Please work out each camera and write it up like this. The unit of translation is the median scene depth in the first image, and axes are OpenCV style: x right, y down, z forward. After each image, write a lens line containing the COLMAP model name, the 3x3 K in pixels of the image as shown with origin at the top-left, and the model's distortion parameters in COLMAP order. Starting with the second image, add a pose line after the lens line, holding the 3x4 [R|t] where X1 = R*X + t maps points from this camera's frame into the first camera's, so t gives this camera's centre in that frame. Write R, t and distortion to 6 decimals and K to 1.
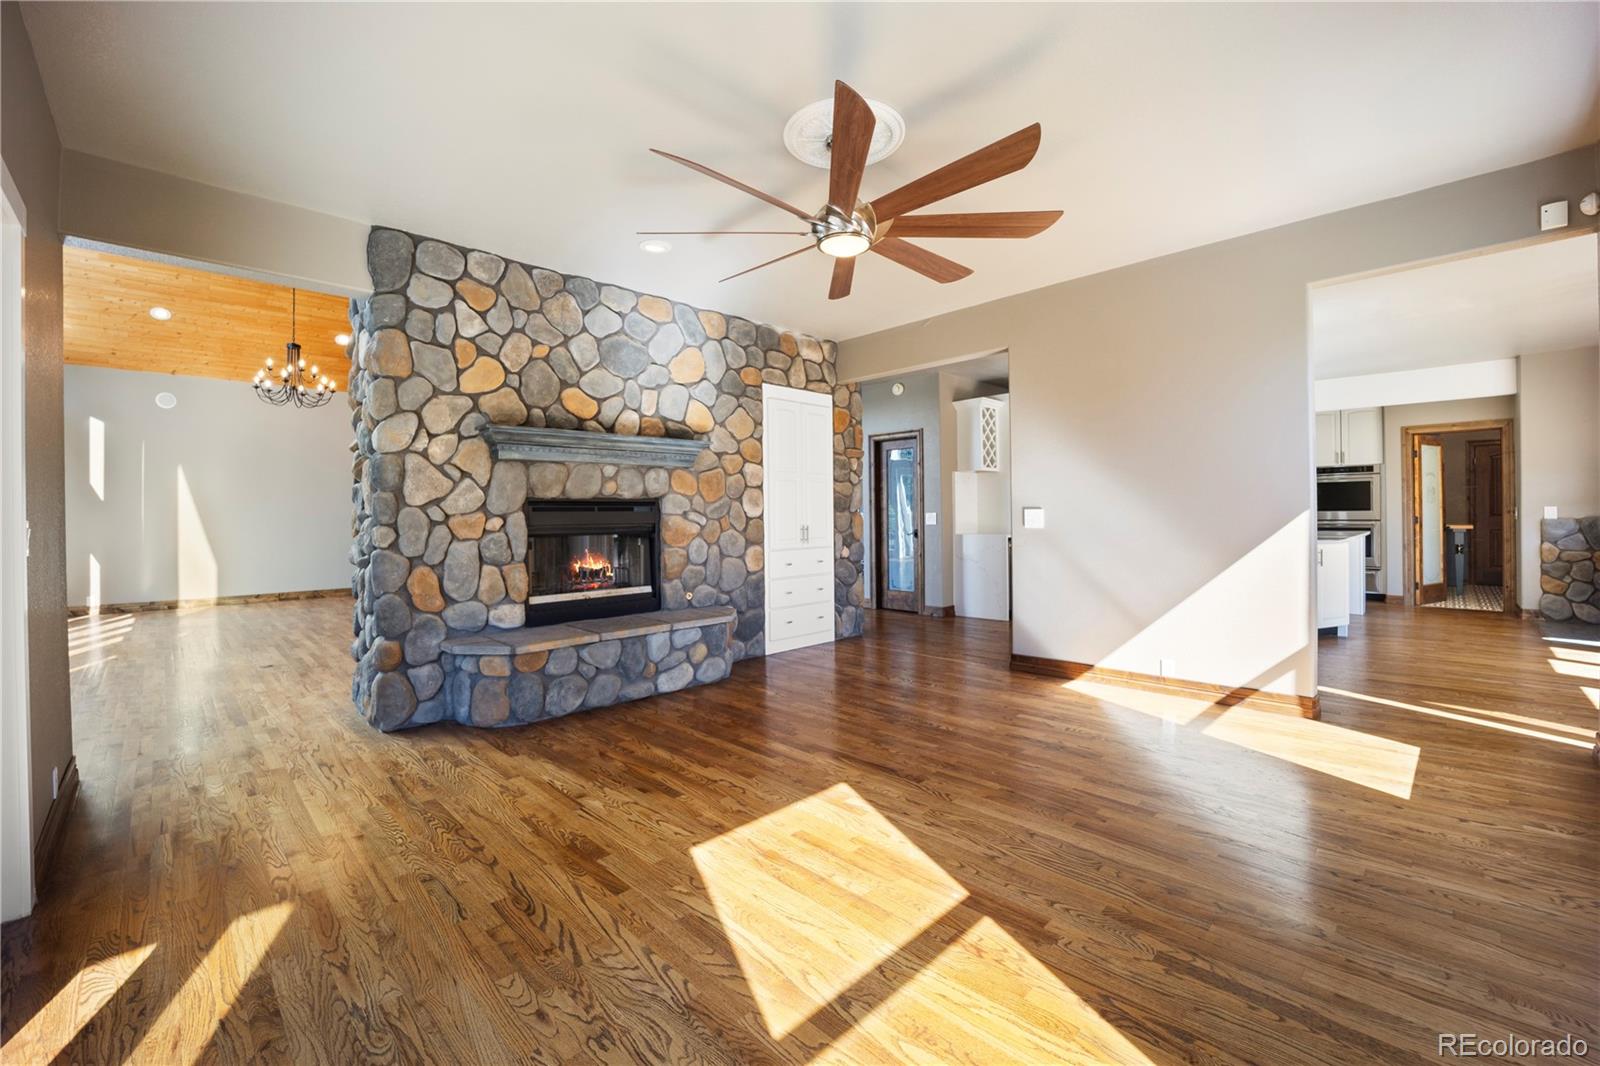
lens RADIAL K [[651.3, 0, 800.4], [0, 651.3, 520.8], [0, 0, 1]] dist [-0.010994, -0.000217]
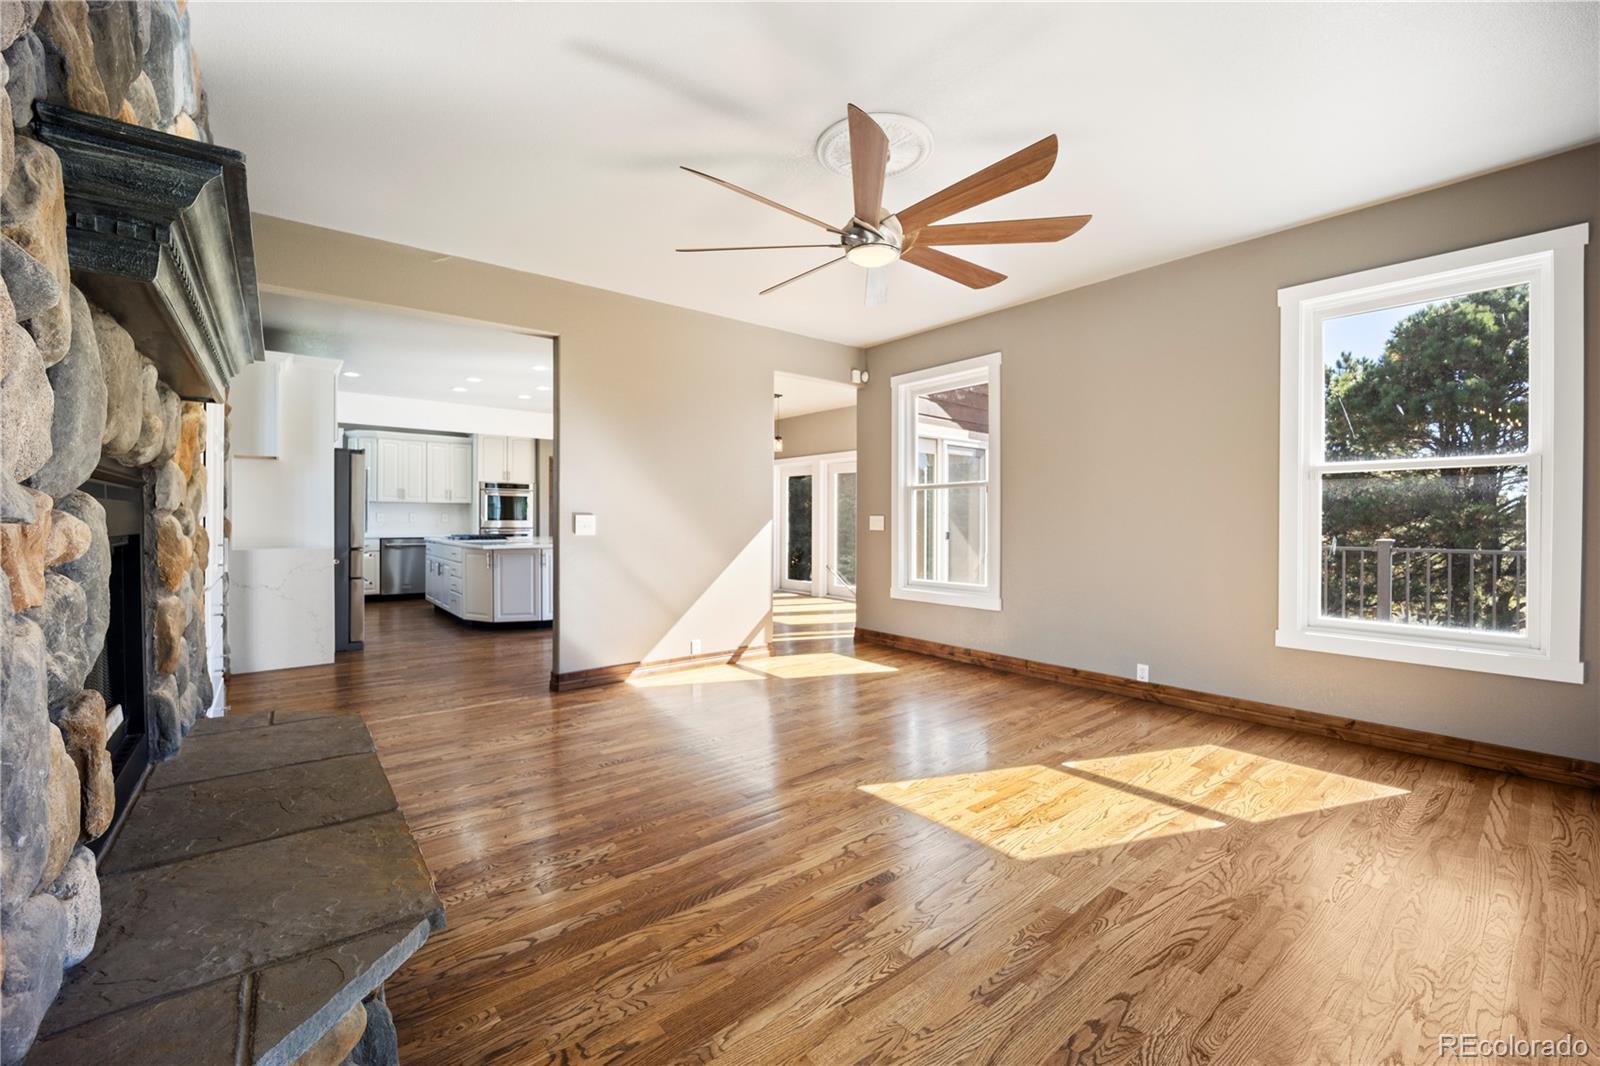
lens RADIAL K [[651.3, 0, 802.1], [0, 651.3, 529.1], [0, 0, 1]] dist [-0.010994, -0.000217]
pose [[0.091579, -0.001482, 0.995797, -0.960850], [0.001212, 0.999998, 0.001377, 0.001746], [-0.995797, 0.001081, 0.091580, 1.011458]]
